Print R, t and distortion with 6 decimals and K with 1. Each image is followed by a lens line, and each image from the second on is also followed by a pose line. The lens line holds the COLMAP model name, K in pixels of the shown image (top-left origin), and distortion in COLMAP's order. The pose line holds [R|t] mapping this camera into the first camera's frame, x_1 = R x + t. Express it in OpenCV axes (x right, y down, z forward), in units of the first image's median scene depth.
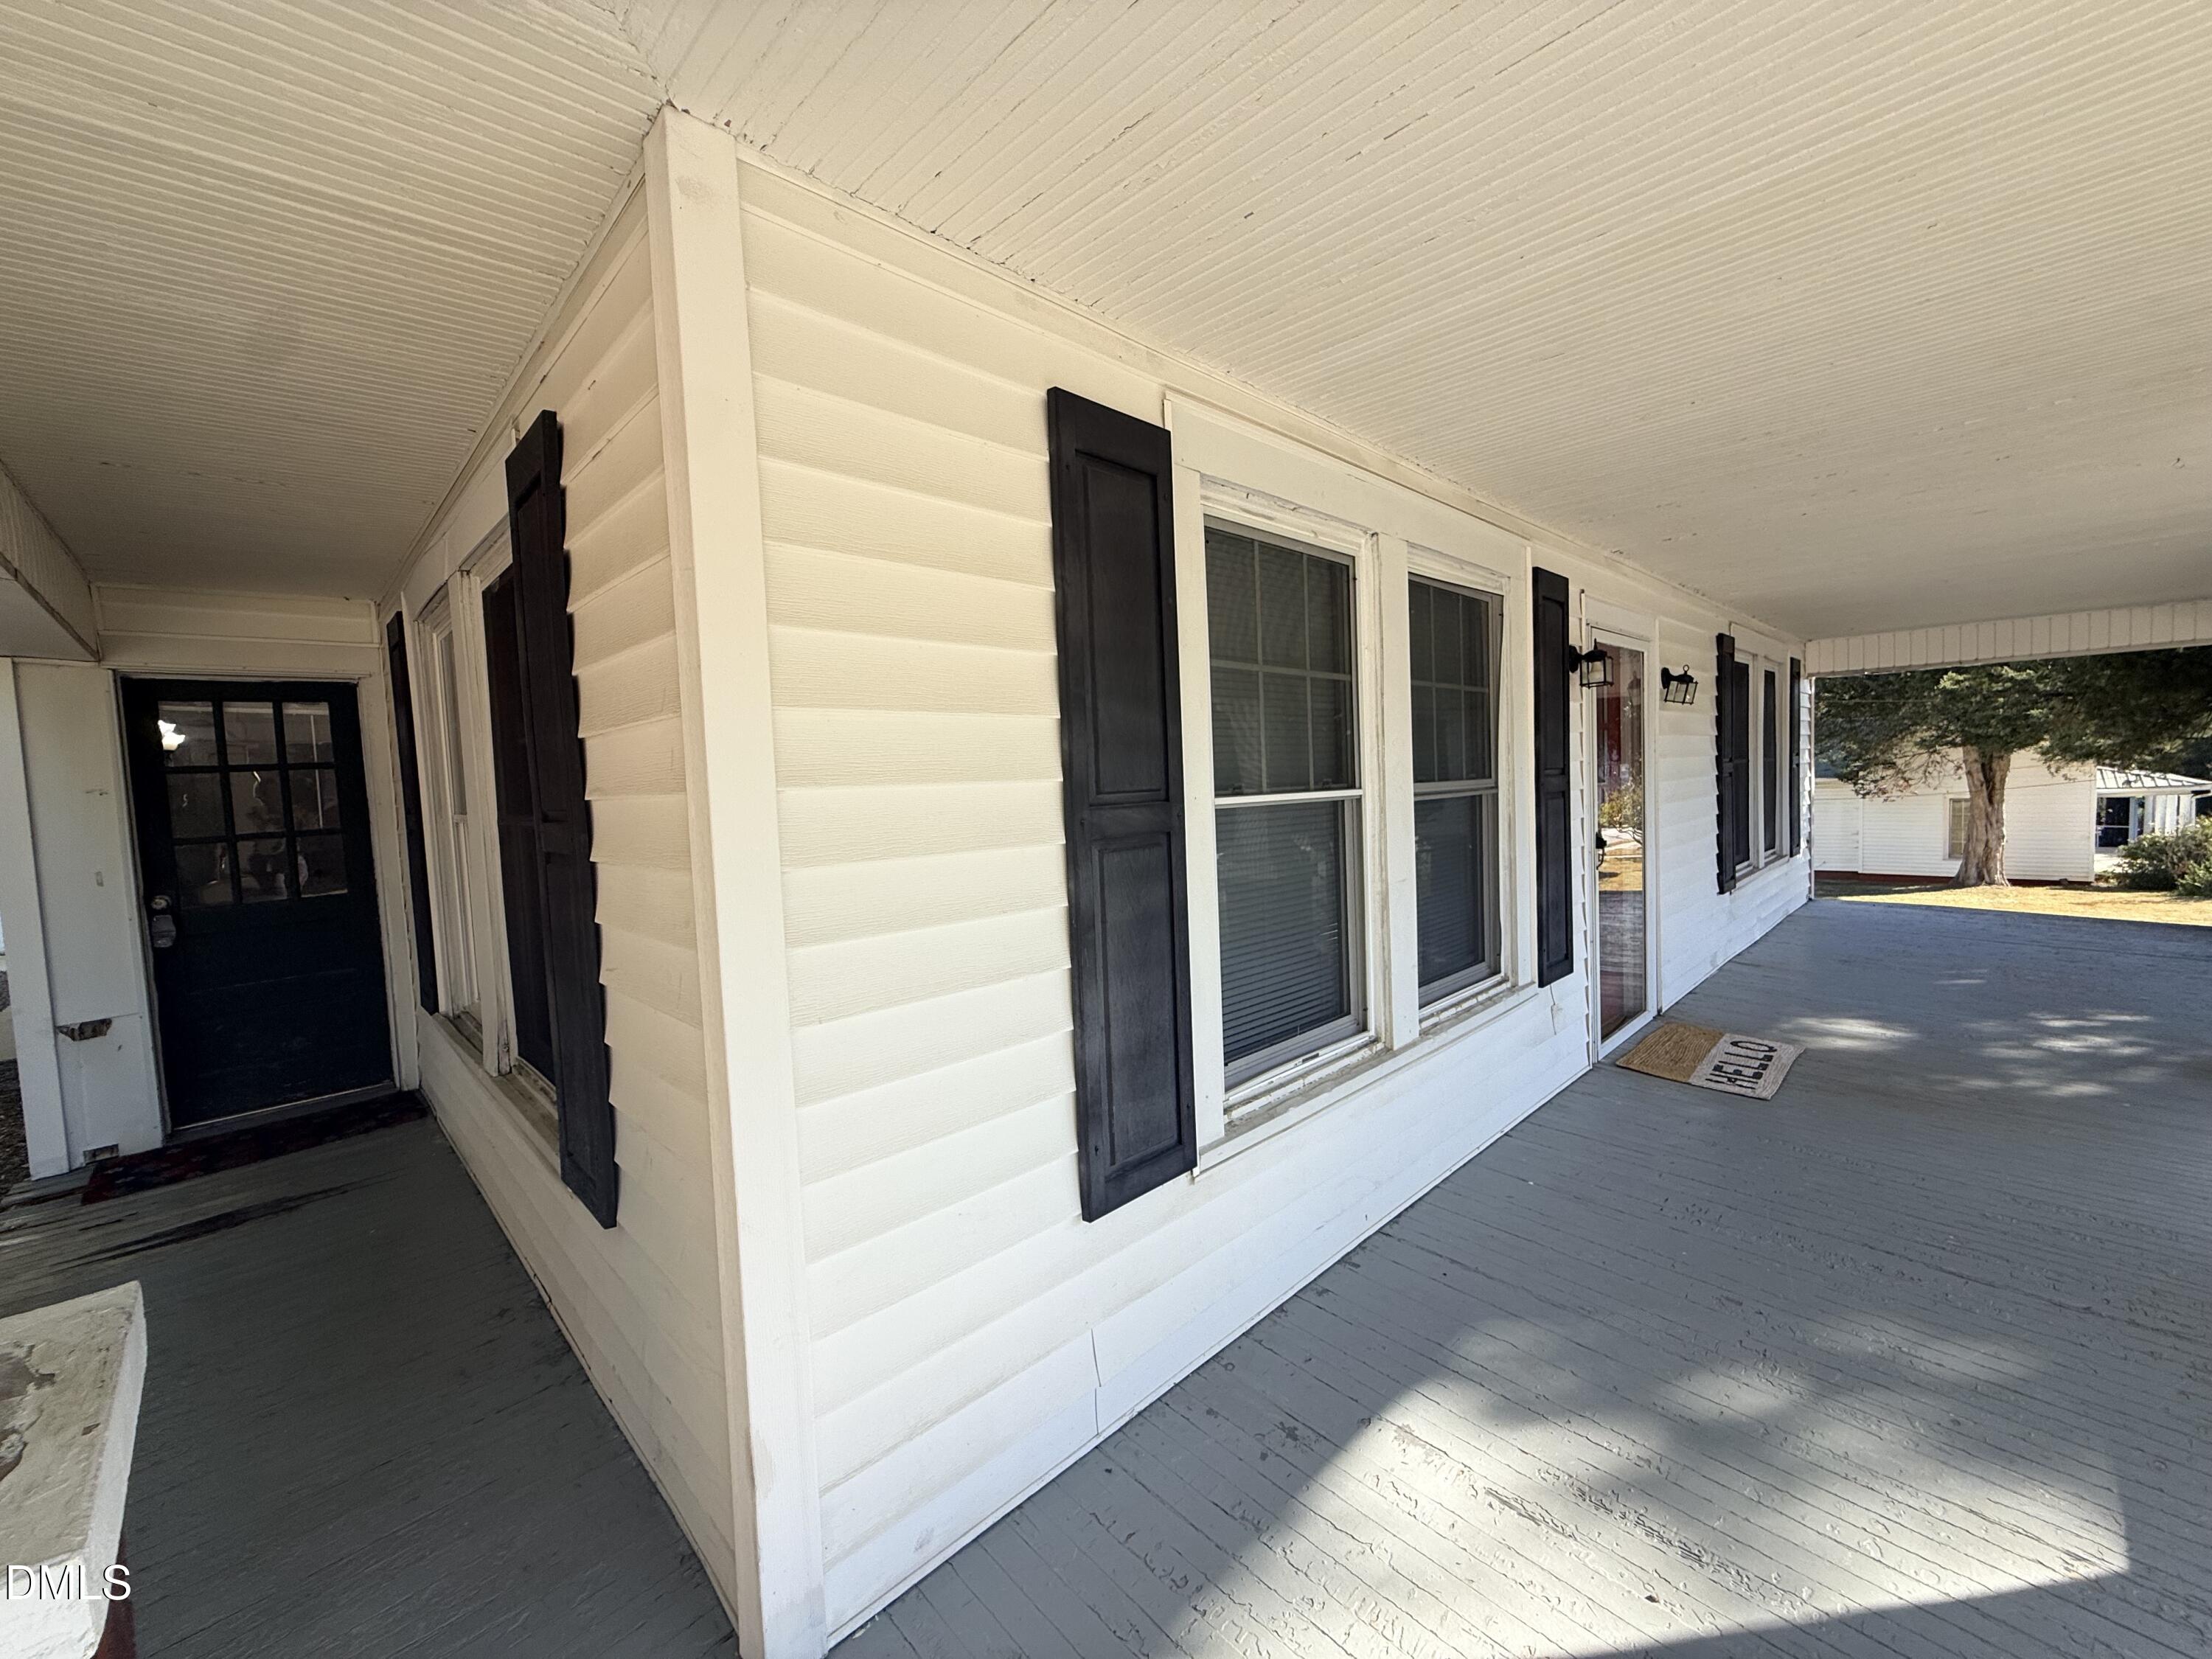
lens RADIAL K [[872.2, 0, 1106.0], [0, 872.2, 829.5], [0, 0, 1]] dist [-0.001299, -0.000074]
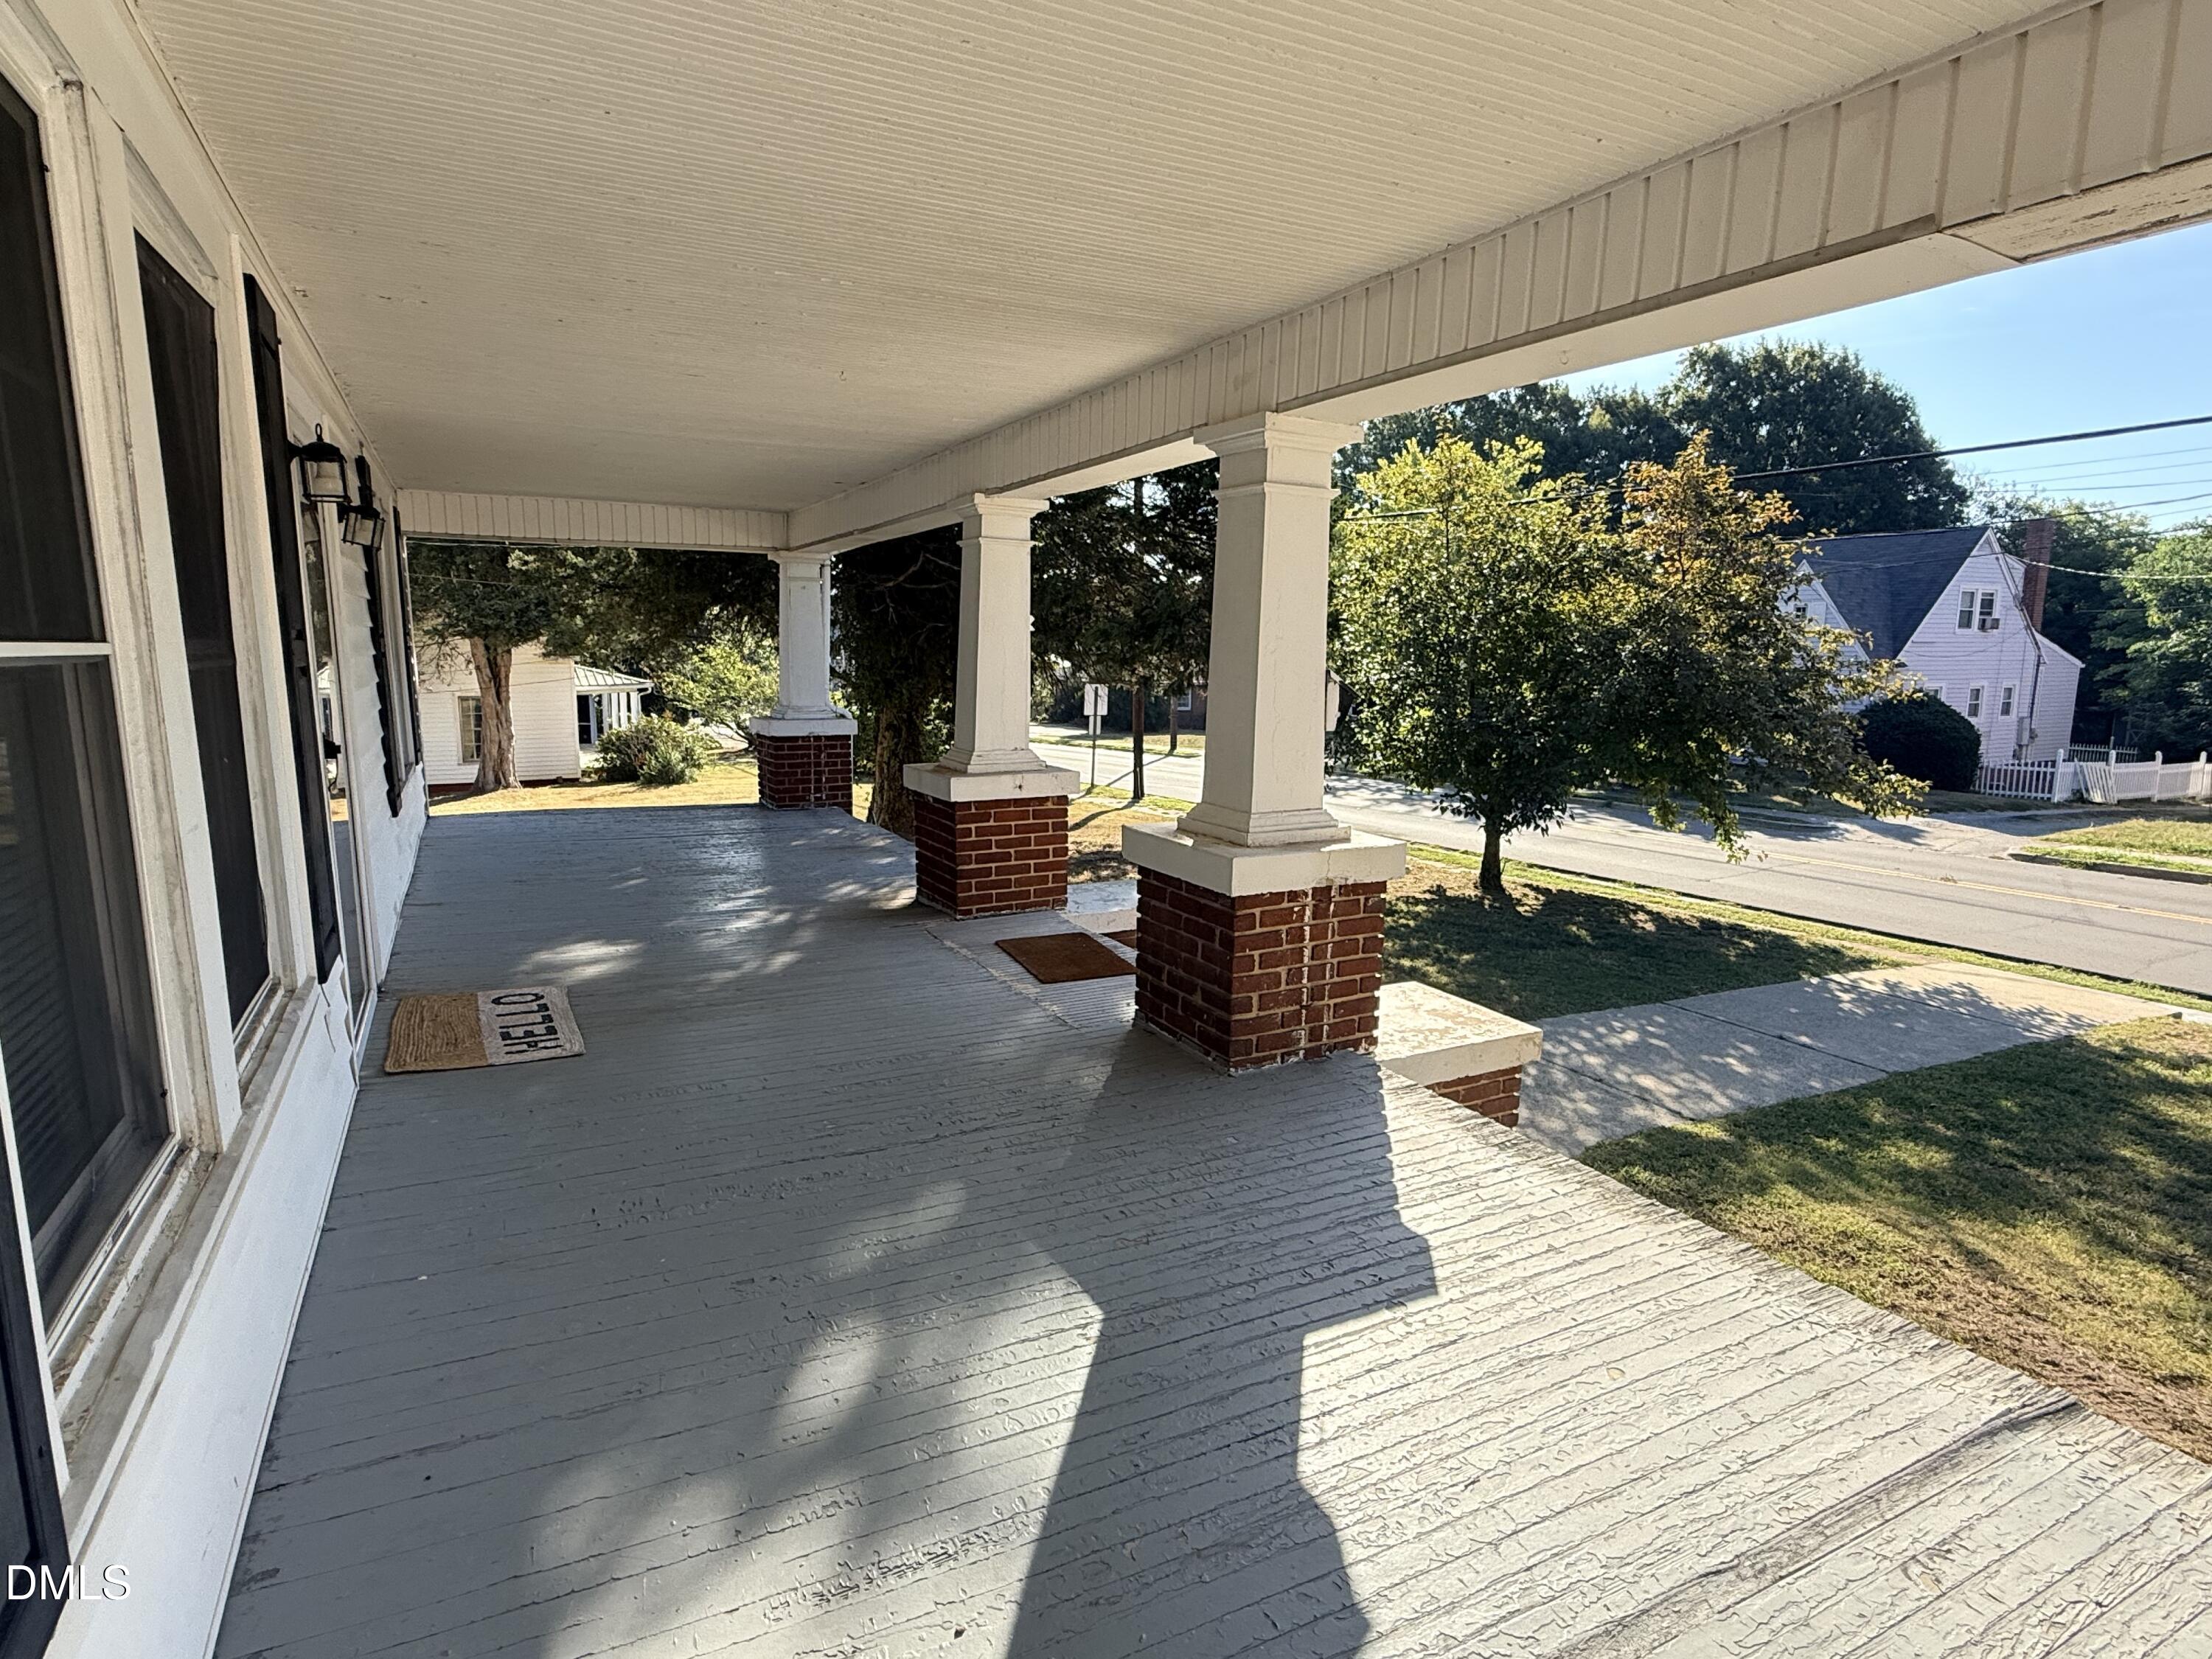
lens RADIAL K [[1171.9, 0, 1106.0], [0, 1171.9, 829.5], [0, 0, 1]] dist [-0.000732, 0.000064]
pose [[0.280860, -0.110447, 0.953372, -0.121715], [0.037773, 0.993859, 0.104009, 0.006304], [-0.959005, 0.006800, 0.283307, 0.215347]]
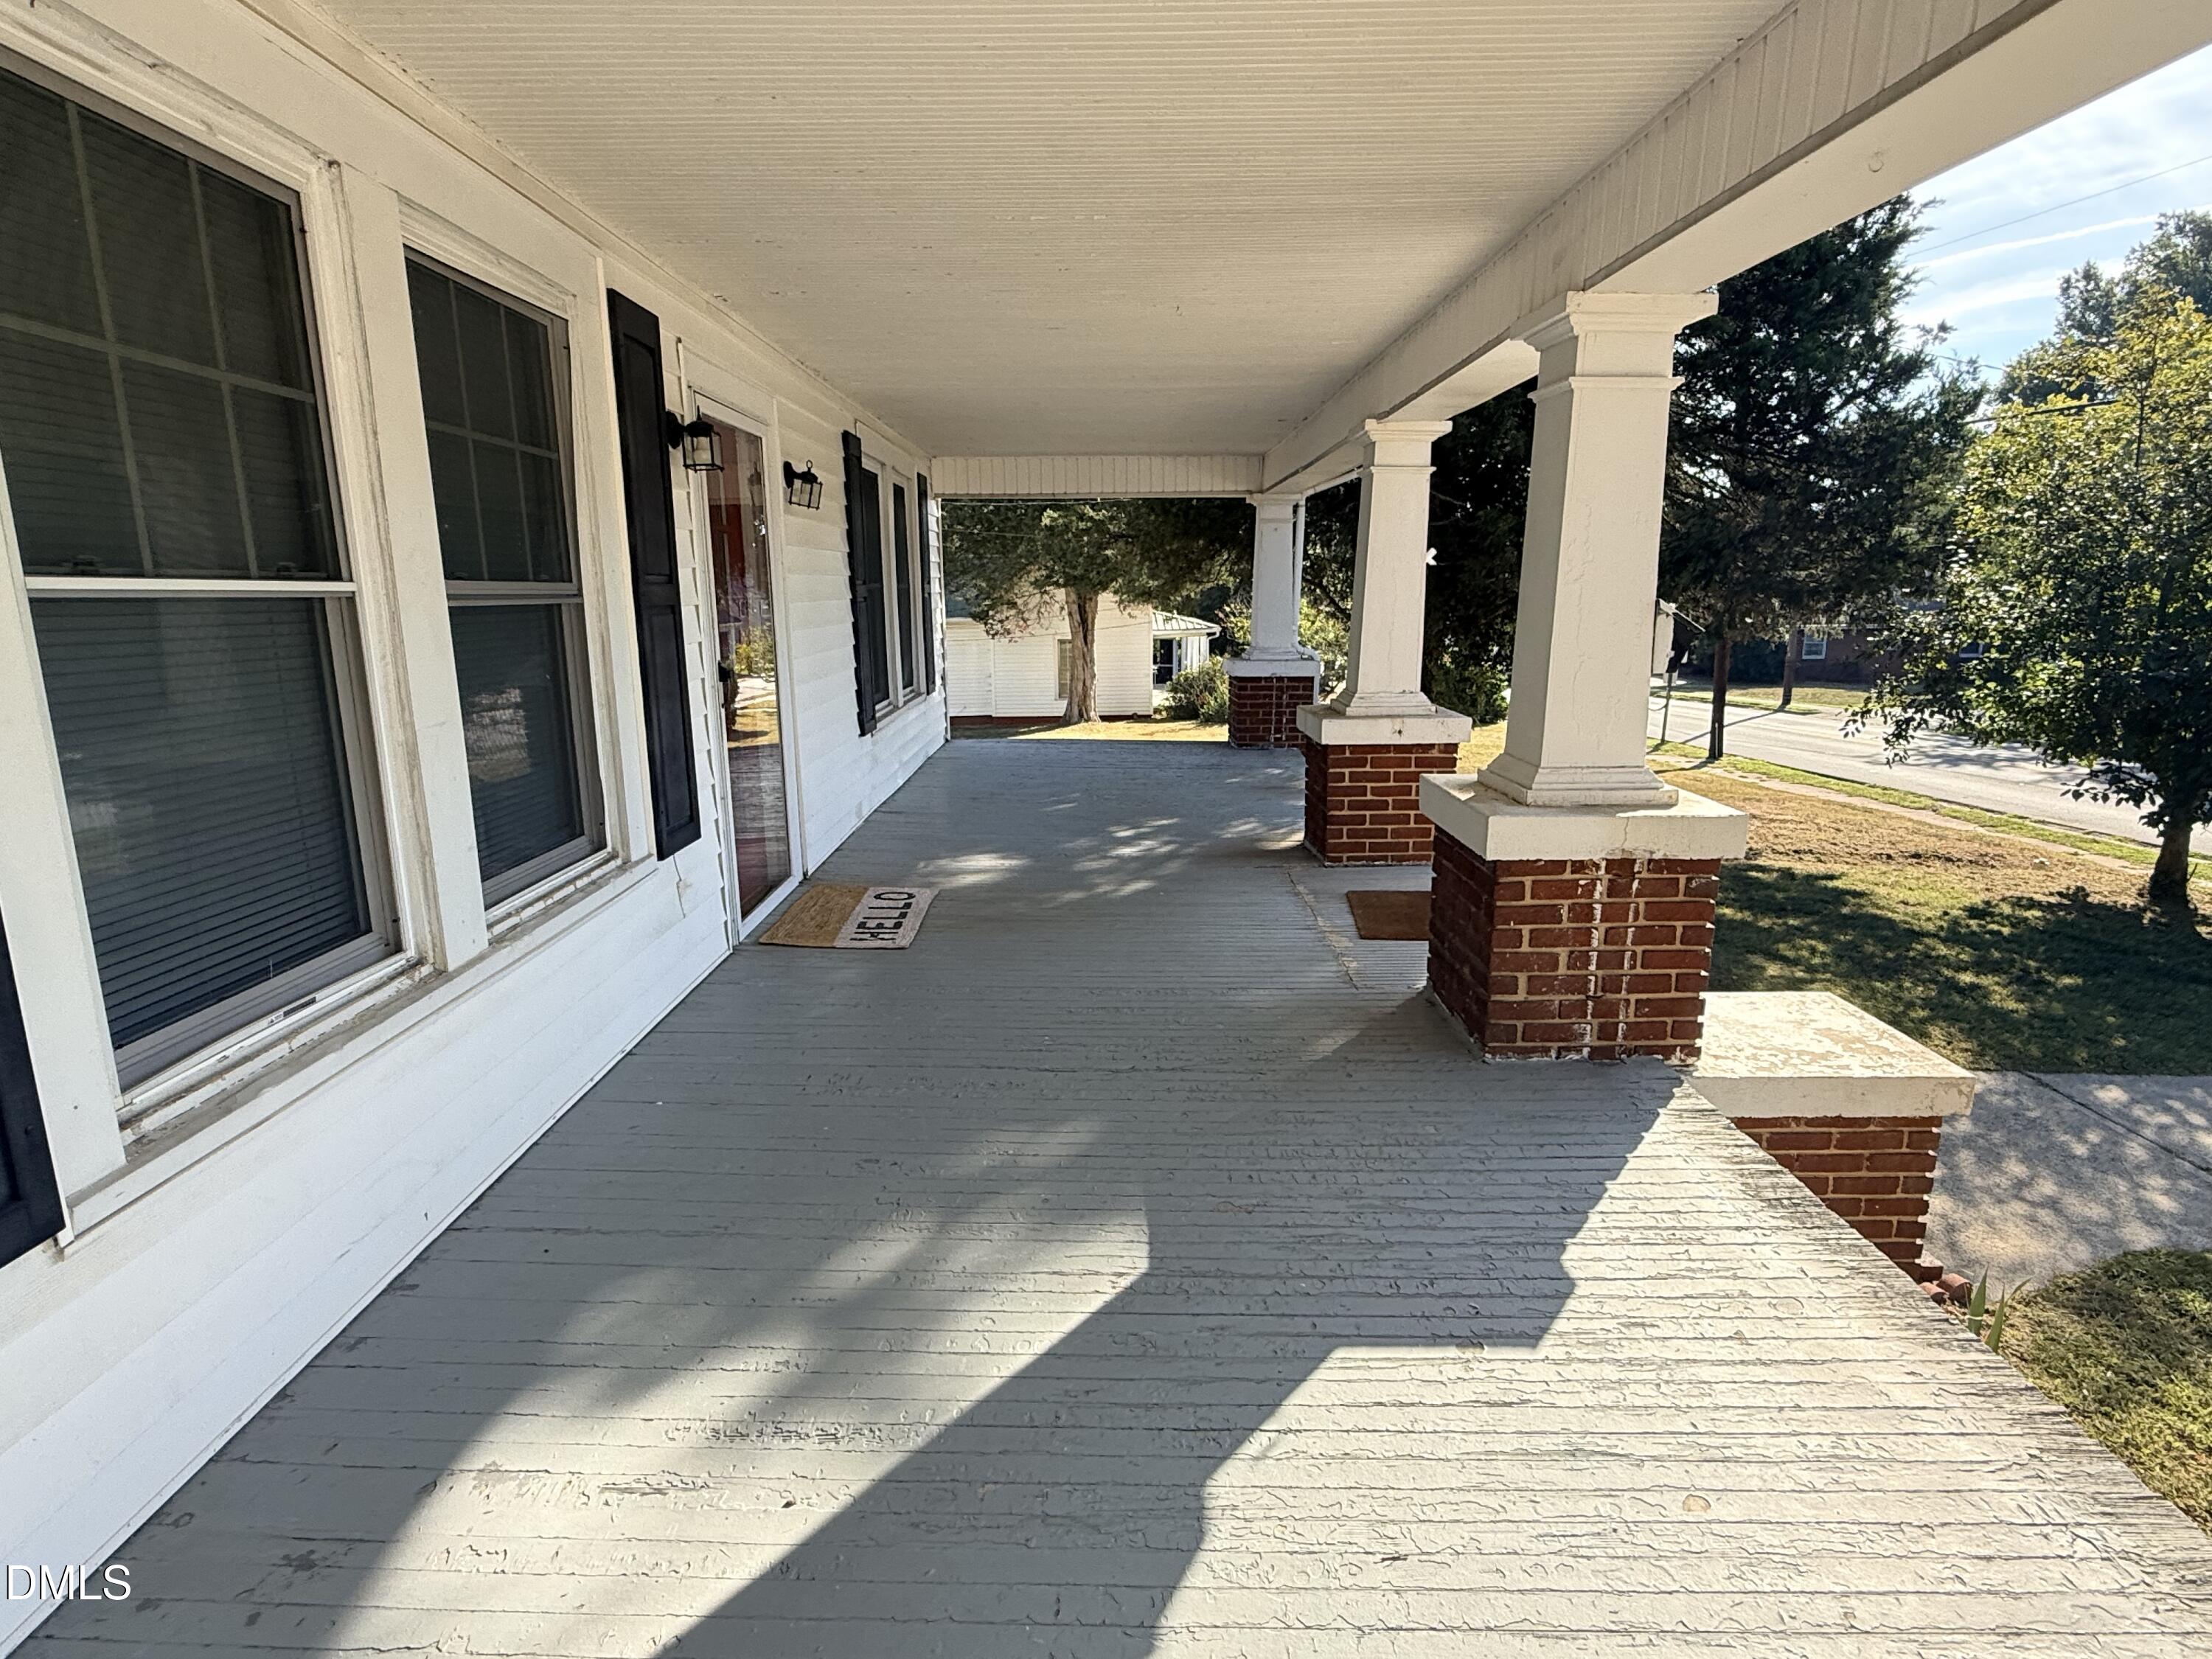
lens RADIAL K [[1170.6, 0, 1100.4], [0, 1170.6, 819.6], [0, 0, 1]] dist [-0.002763, 0.000019]
pose [[0.693825, -0.108644, 0.711902, 0.031855], [0.025760, 0.991666, 0.126233, 0.023034], [-0.719683, -0.069245, 0.690841, 0.002930]]
